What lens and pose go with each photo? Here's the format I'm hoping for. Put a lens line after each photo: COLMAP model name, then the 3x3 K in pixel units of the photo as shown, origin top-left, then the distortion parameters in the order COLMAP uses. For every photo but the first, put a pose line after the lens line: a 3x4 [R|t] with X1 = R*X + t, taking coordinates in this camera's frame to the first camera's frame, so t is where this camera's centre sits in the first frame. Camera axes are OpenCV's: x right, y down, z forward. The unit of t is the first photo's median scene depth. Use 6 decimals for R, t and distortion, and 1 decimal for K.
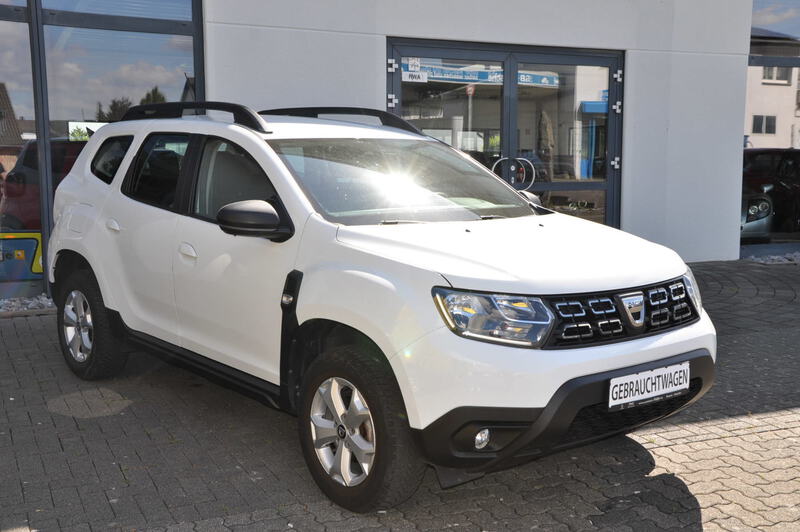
lens RADIAL K [[955.1, 0, 400.0], [0, 955.1, 266.0], [0, 0, 1]] dist [0.020037, 0.017564]
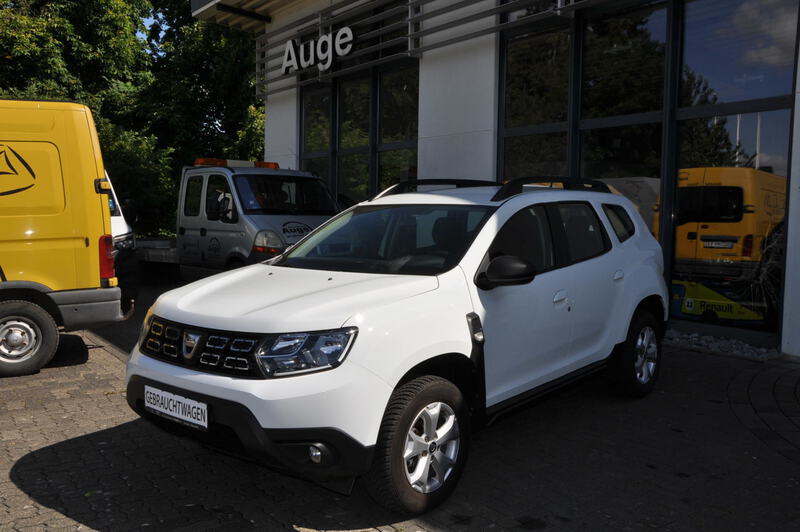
lens RADIAL K [[727.0, 0, 400.0], [0, 727.0, 266.0], [0, 0, 1]] dist [-0.016873, -0.005195]
pose [[0.175626, 0.072517, -0.981782, 1.205899], [-0.122841, 0.991103, 0.051231, -0.135098], [0.976763, 0.111605, 0.182972, 1.091905]]
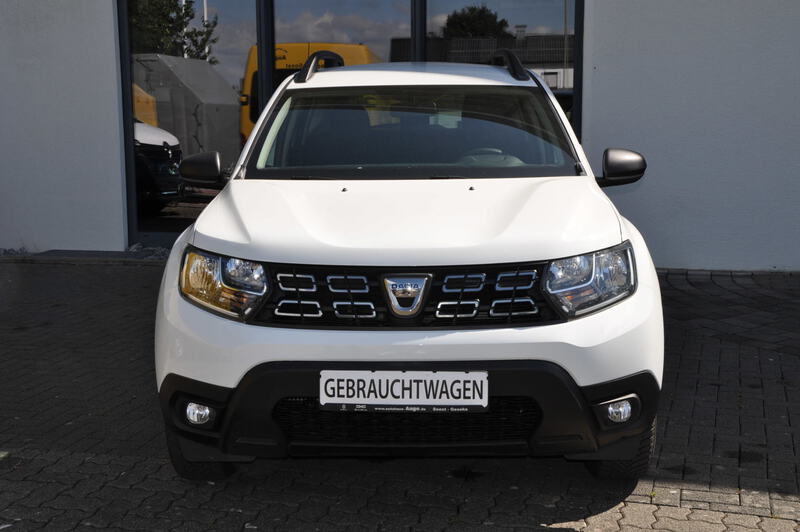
lens RADIAL K [[1109.5, 0, 400.0], [0, 1109.5, 266.0], [0, 0, 1]] dist [0.124813, 0.047690]
pose [[0.753223, 0.083124, -0.652492, 0.854543], [-0.069288, 0.996491, 0.046963, -0.021329], [0.654106, 0.009836, 0.756339, 0.298403]]
